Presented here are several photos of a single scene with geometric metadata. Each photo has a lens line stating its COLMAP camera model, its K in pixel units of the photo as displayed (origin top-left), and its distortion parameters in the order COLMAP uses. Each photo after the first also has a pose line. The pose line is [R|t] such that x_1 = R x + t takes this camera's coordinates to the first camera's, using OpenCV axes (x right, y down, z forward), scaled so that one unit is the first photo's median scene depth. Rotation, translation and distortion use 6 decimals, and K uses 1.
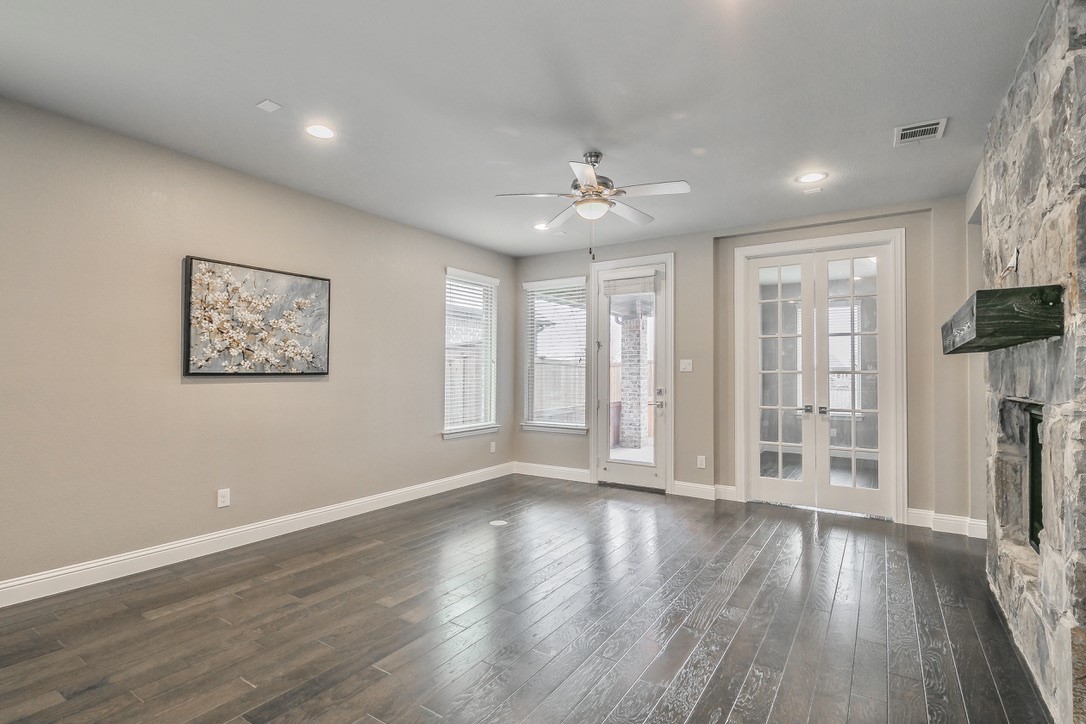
lens RADIAL K [[520.2, 0, 542.7], [0, 520.2, 362.9], [0, 0, 1]] dist [0.011747, -0.000905]
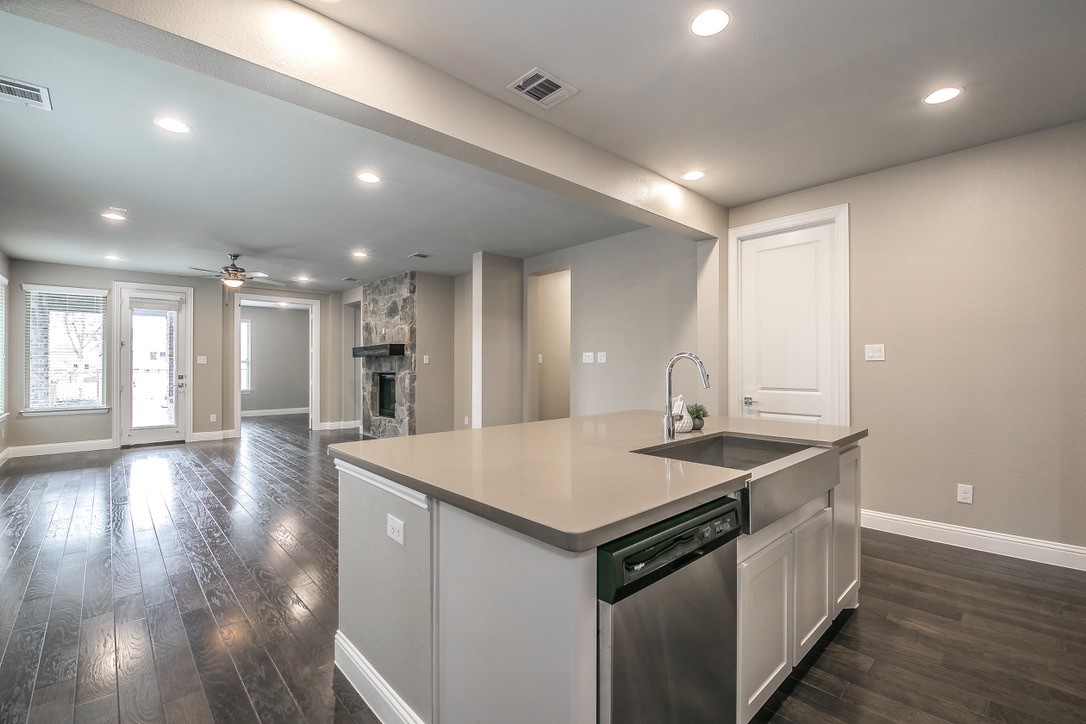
lens RADIAL K [[472.2, 0, 554.8], [0, 472.2, 364.4], [0, 0, 1]] dist [-0.009872, -0.003150]
pose [[0.224957, -0.002243, 0.974366, -1.205398], [-0.015662, 0.999860, 0.005918, -0.010135], [-0.974243, -0.016592, 0.224891, -0.523234]]
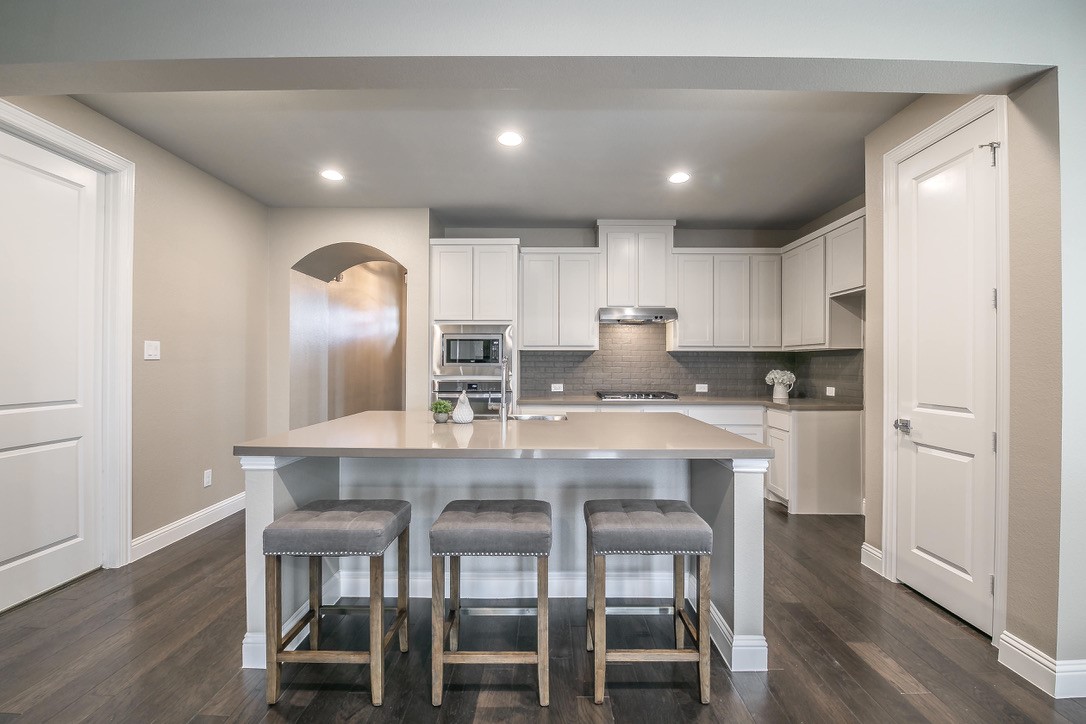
lens RADIAL K [[472.2, 0, 547.1], [0, 472.2, 363.4], [0, 0, 1]] dist [-0.009872, -0.003150]
pose [[-0.834781, -0.011586, -0.550461, -0.294880], [0.001021, 0.999744, -0.022591, 0.003032], [0.550582, -0.019420, -0.834555, 0.112363]]
